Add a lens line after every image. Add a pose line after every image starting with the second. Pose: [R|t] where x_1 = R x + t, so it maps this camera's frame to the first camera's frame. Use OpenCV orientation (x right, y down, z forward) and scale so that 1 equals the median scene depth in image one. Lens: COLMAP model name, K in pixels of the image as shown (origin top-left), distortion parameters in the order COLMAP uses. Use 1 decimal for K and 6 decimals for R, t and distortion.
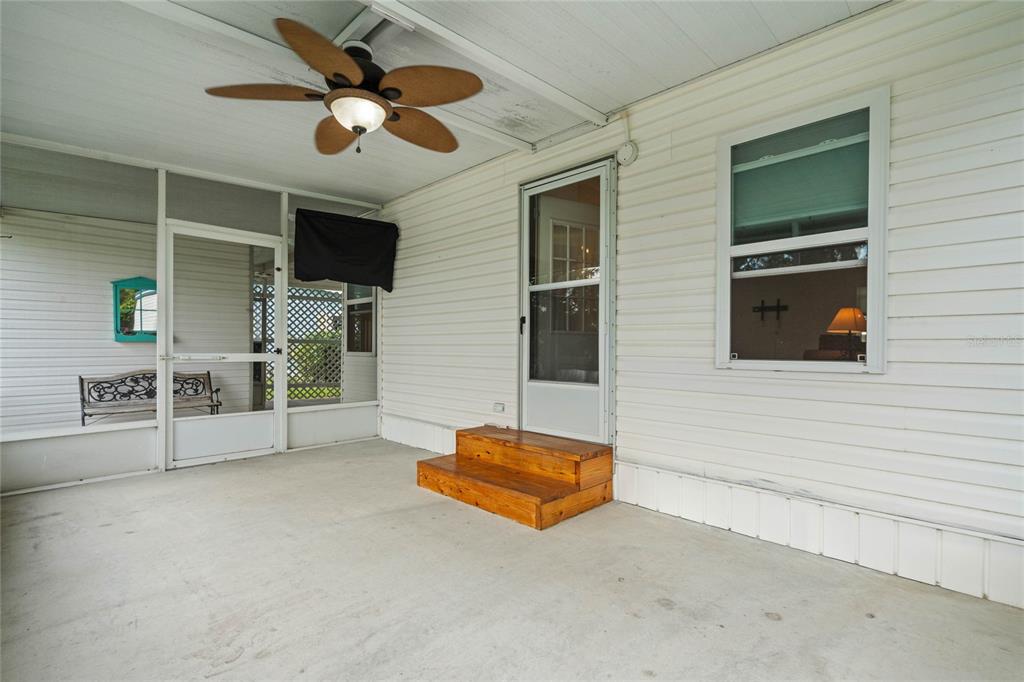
lens RADIAL K [[494.6, 0, 496.8], [0, 494.6, 352.3], [0, 0, 1]] dist [-0.004433, -0.000367]
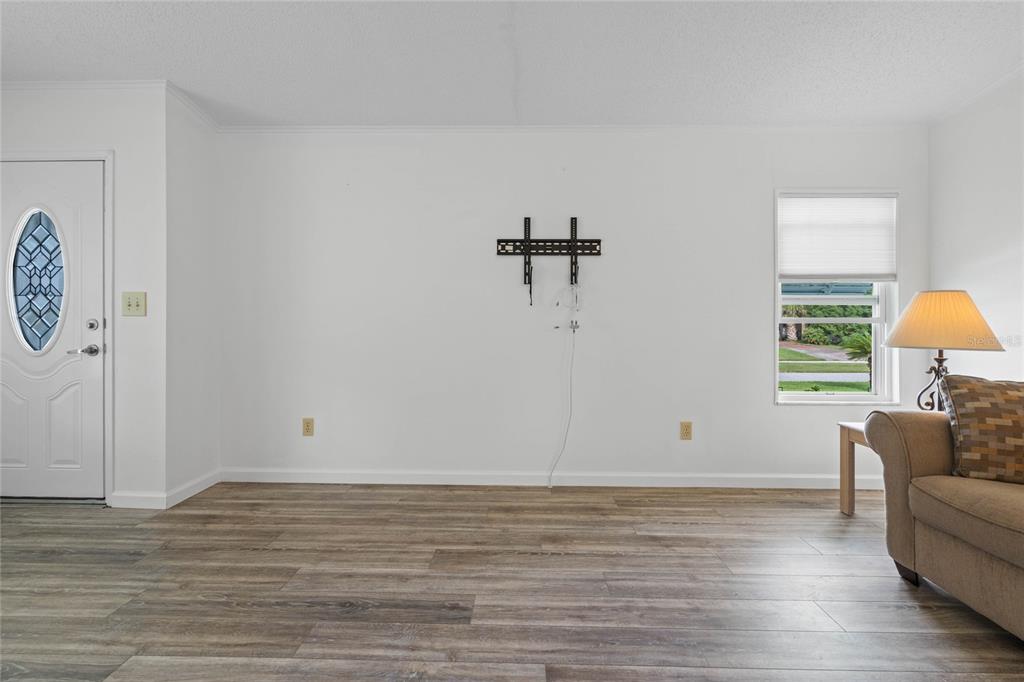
lens RADIAL K [[468.7, 0, 512.5], [0, 468.7, 330.4], [0, 0, 1]] dist [-0.004094, 0.000646]
pose [[0.696456, -0.007348, 0.717562, 0.323211], [0.009251, 0.999956, 0.001260, -0.035917], [-0.717540, 0.005761, 0.696493, 0.811537]]
